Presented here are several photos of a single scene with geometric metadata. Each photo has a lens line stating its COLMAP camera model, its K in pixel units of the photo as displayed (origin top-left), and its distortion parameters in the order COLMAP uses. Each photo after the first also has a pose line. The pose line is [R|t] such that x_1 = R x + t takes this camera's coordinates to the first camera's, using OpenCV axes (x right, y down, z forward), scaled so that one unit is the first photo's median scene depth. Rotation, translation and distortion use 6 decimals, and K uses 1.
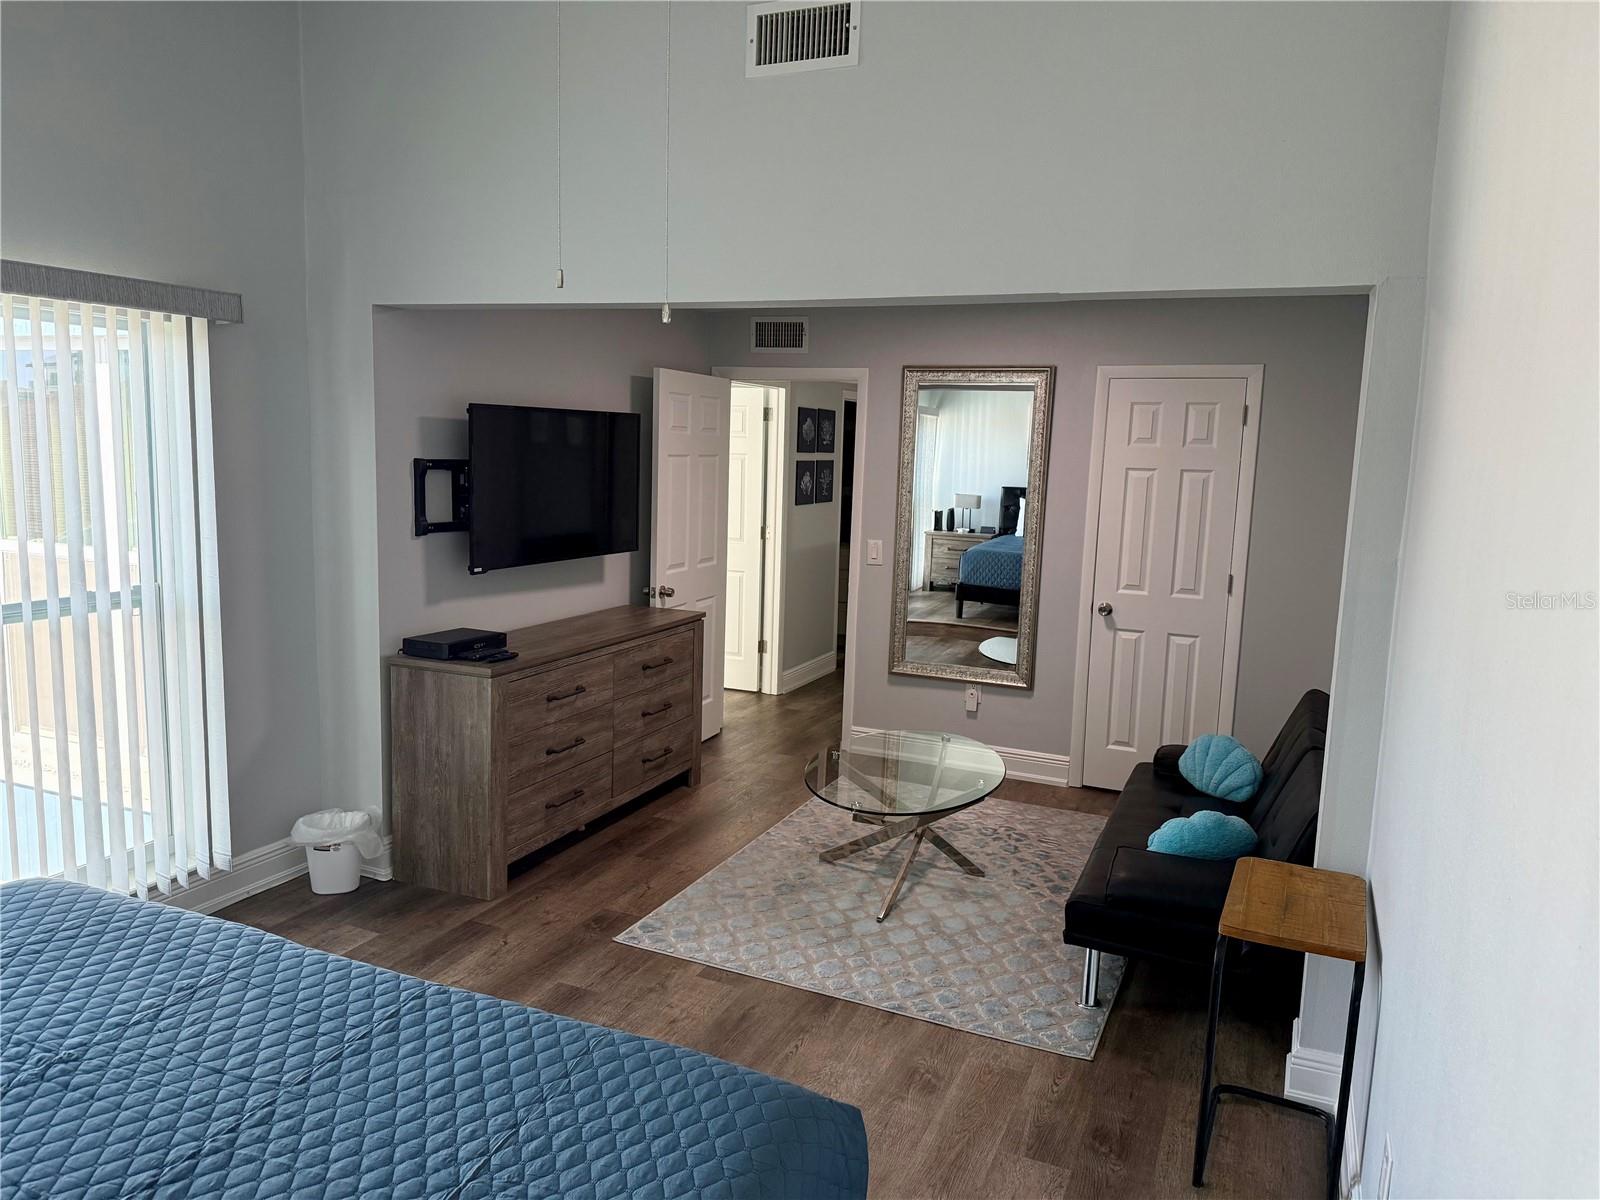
lens RADIAL K [[1123.9, 0, 784.9], [0, 1123.9, 598.9], [0, 0, 1]] dist [0.096769, -0.116600]
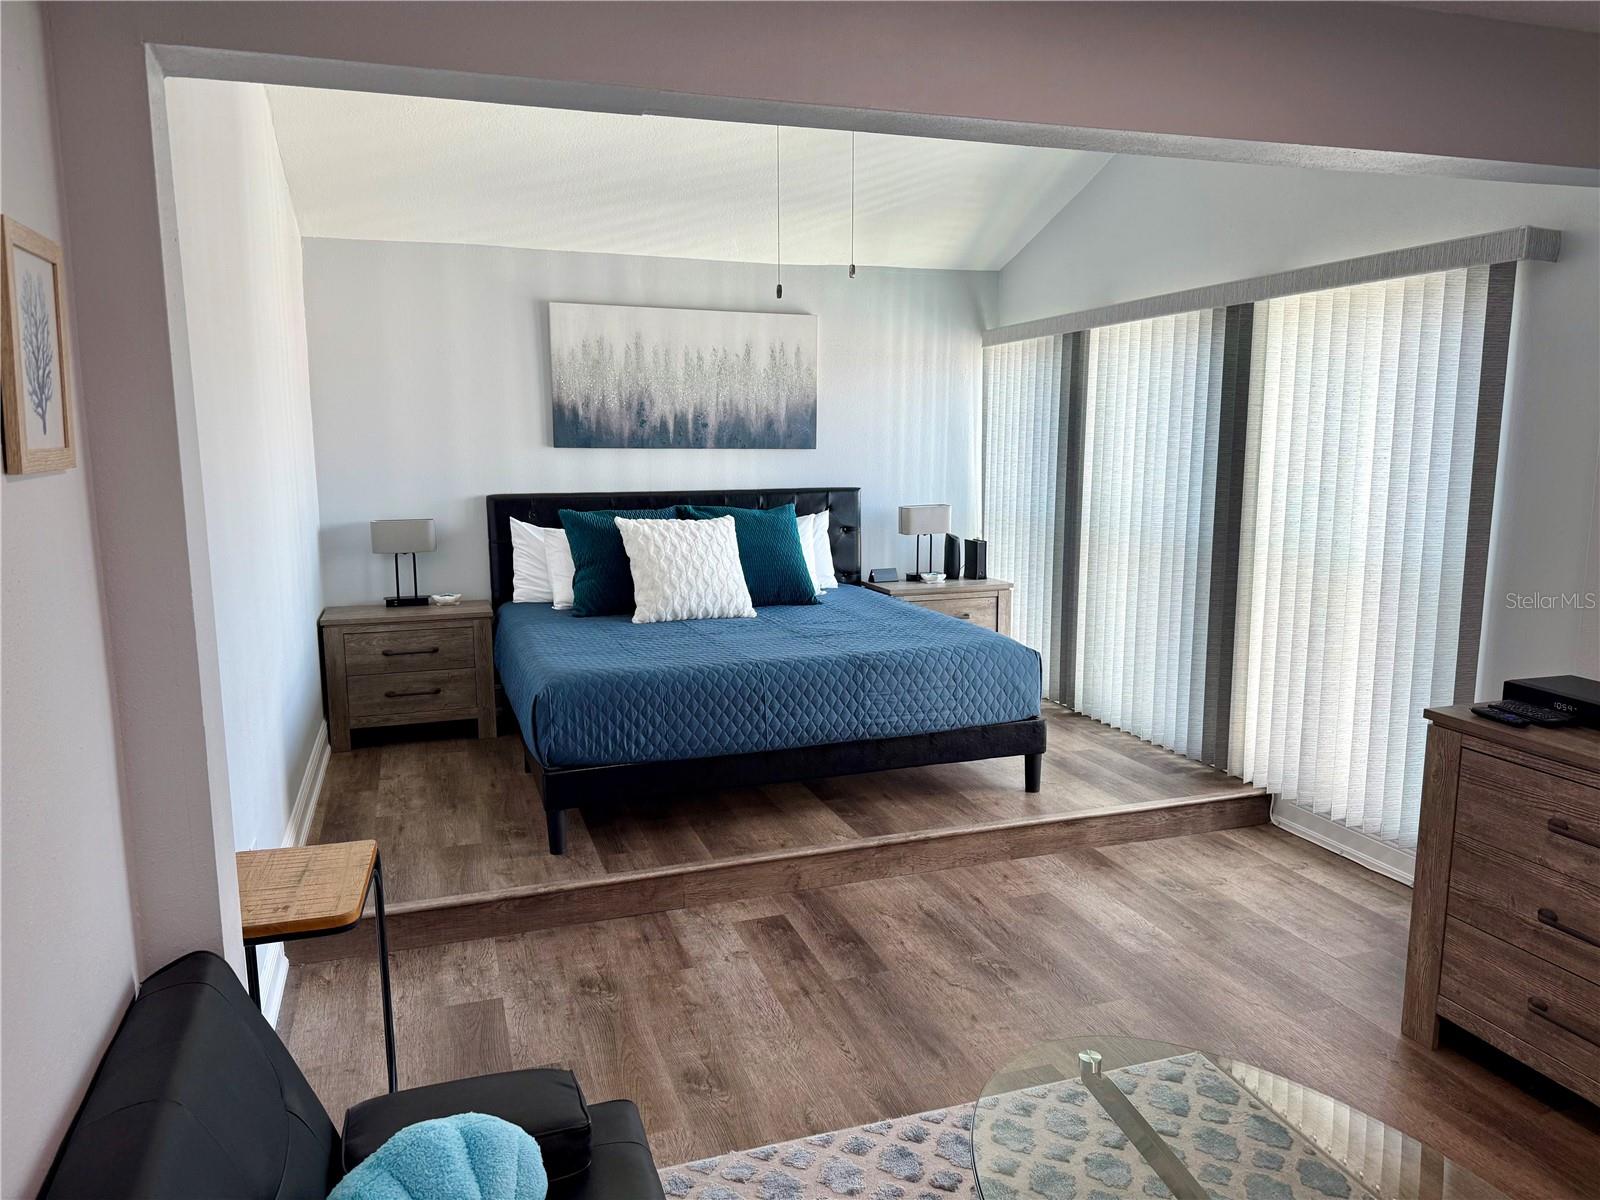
lens RADIAL K [[1123.9, 0, 804.7], [0, 1123.9, 597.9], [0, 0, 1]] dist [0.096769, -0.116600]
pose [[-0.736200, 0.076836, -0.672389, 0.448702], [-0.108493, 0.967285, 0.229323, -0.113735], [0.668011, 0.241777, -0.703779, 1.117697]]
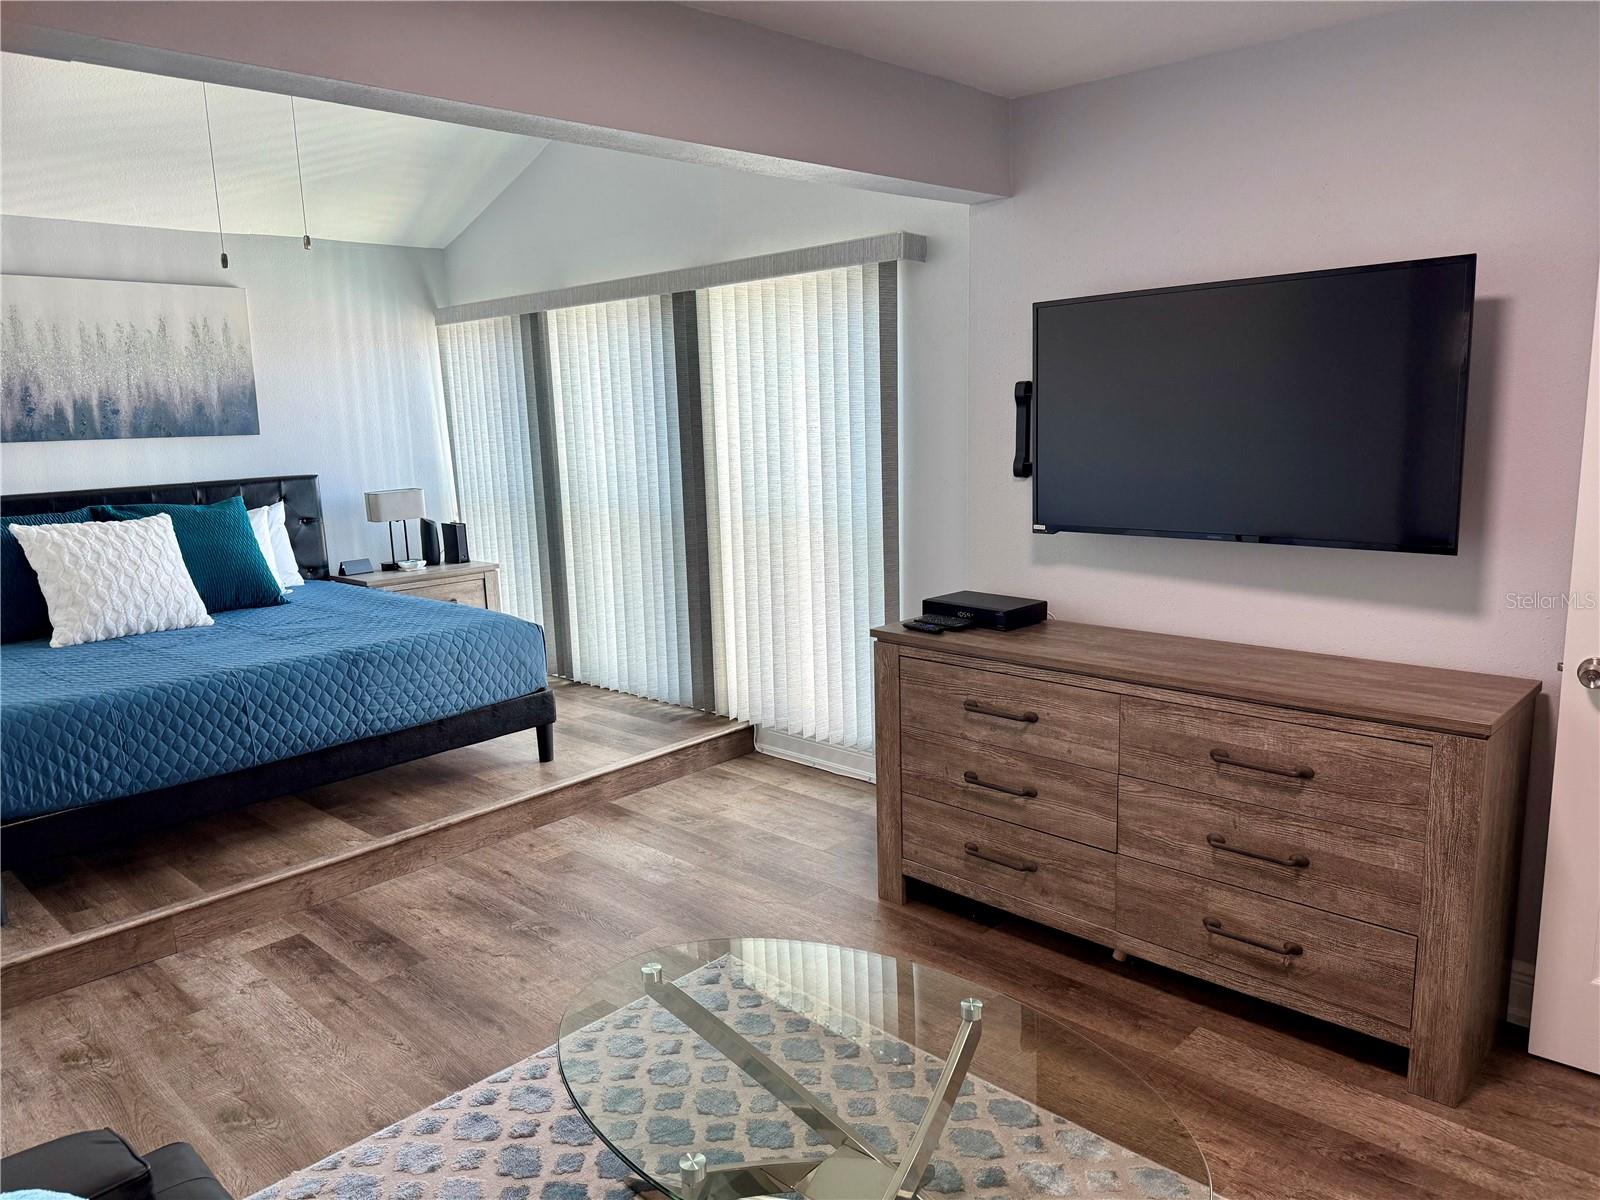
lens RADIAL K [[1123.9, 0, 803.8], [0, 1123.9, 598.5], [0, 0, 1]] dist [0.096769, -0.116600]
pose [[-0.344550, 0.145137, -0.927481, 0.493508], [-0.107052, 0.975457, 0.192413, -0.107863], [0.932644, 0.165585, -0.320557, 1.113840]]
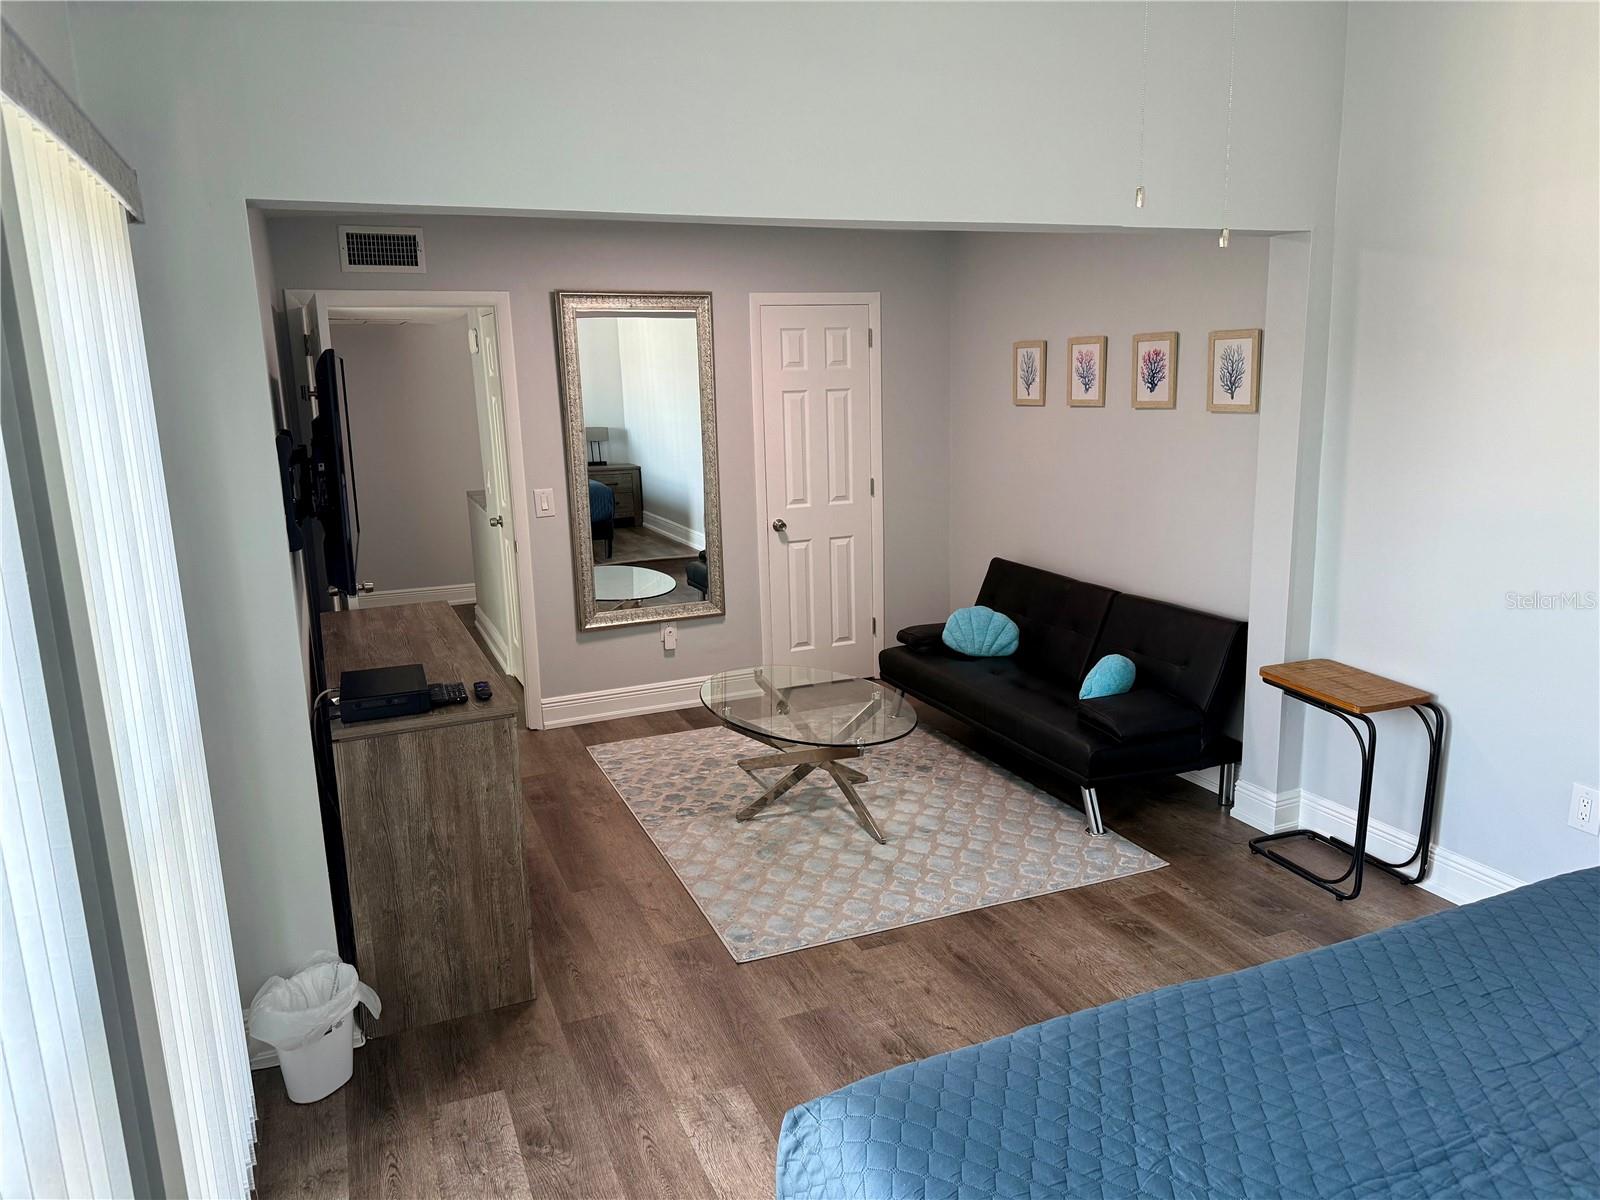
lens RADIAL K [[1123.9, 0, 804.1], [0, 1123.9, 606.9], [0, 0, 1]] dist [0.096769, -0.116600]
pose [[0.679855, -0.199151, 0.705787, -0.592717], [0.149915, 0.979838, 0.132073, -0.066071], [-0.717860, 0.016018, 0.696004, 0.306511]]
